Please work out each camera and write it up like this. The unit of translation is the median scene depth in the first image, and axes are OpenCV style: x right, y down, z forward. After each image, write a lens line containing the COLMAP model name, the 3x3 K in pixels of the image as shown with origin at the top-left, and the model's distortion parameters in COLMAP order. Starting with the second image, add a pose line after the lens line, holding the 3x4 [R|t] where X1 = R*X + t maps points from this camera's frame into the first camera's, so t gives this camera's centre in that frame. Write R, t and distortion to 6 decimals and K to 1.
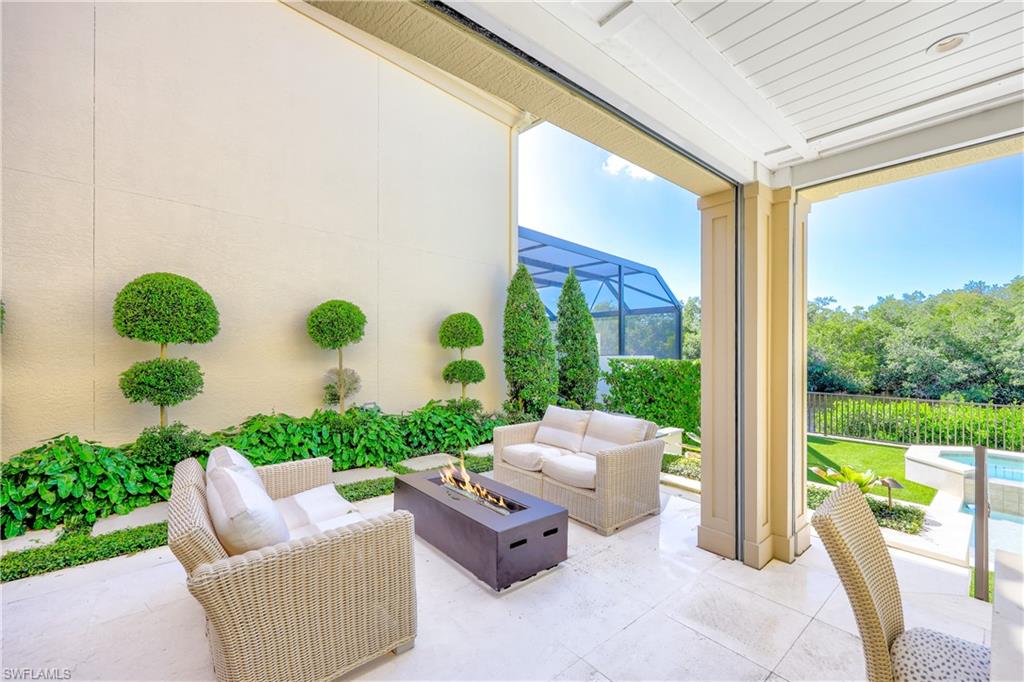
lens RADIAL K [[408.6, 0, 519.7], [0, 408.6, 344.5], [0, 0, 1]] dist [-0.000033, -0.000381]
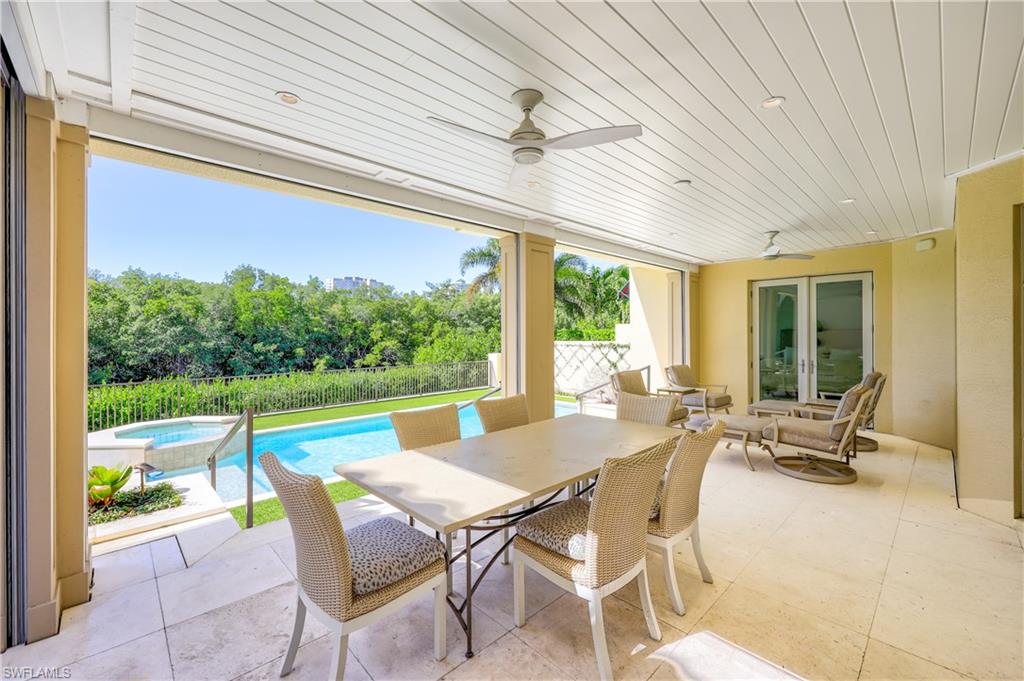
lens RADIAL K [[408.6, 0, 510.3], [0, 408.6, 337.0], [0, 0, 1]] dist [-0.000033, -0.000381]
pose [[-0.073703, -0.010695, 0.997223, -0.012852], [-0.008122, 0.999916, 0.010124, 0.000161], [-0.997247, -0.007354, -0.073784, 0.016073]]
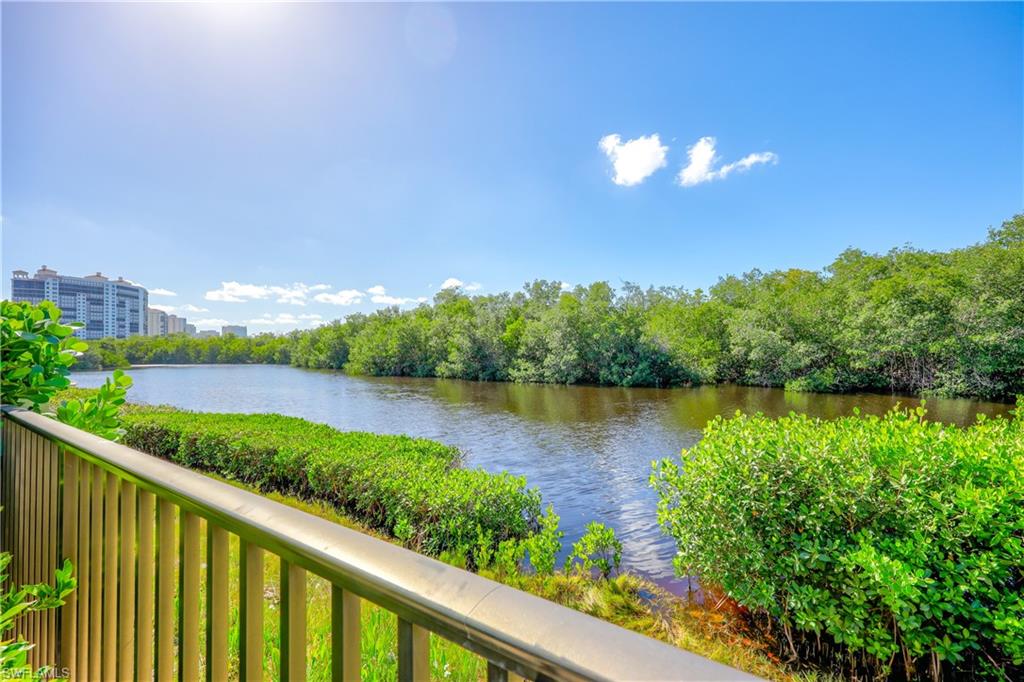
lens RADIAL K [[408.6, 0, 513.5], [0, 408.6, 349.0], [0, 0, 1]] dist [-0.000033, -0.000381]
pose [[0.961232, -0.018897, 0.275094, 0.257765], [0.016792, 0.999809, 0.010007, 0.035492], [-0.275231, -0.004999, 0.961365, 0.344499]]
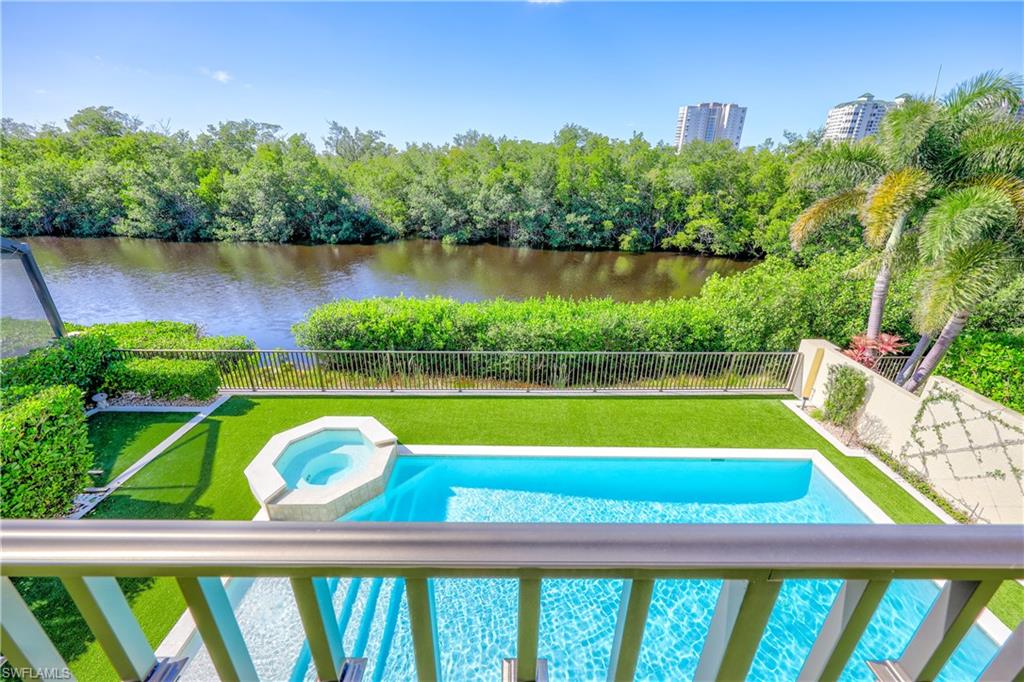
lens RADIAL K [[408.6, 0, 517.3], [0, 408.6, 340.8], [0, 0, 1]] dist [-0.000033, -0.000381]
pose [[0.632467, -0.292736, 0.717141, 0.168920], [-0.027447, 0.916785, 0.398437, -0.101899], [-0.774101, -0.271681, 0.571802, -0.006972]]
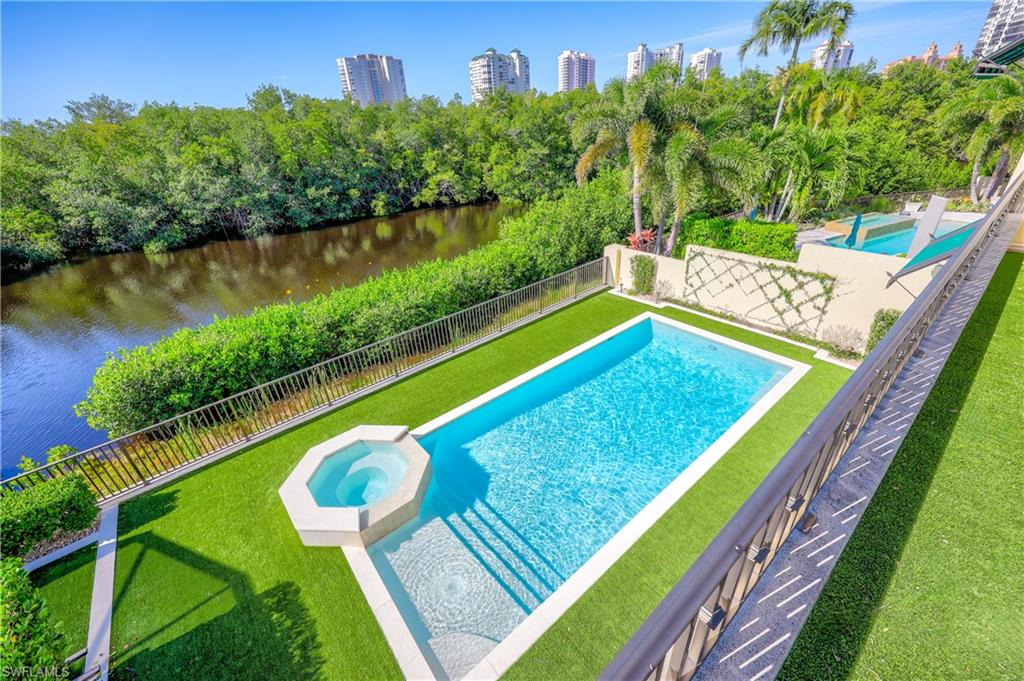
lens RADIAL K [[408.6, 0, 516.0], [0, 408.6, 337.4], [0, 0, 1]] dist [-0.000033, -0.000381]
pose [[0.000071, -0.474500, 0.880256, 0.079462], [0.040467, 0.879536, 0.474109, -0.115328], [-0.999181, 0.035588, 0.019264, 0.108319]]
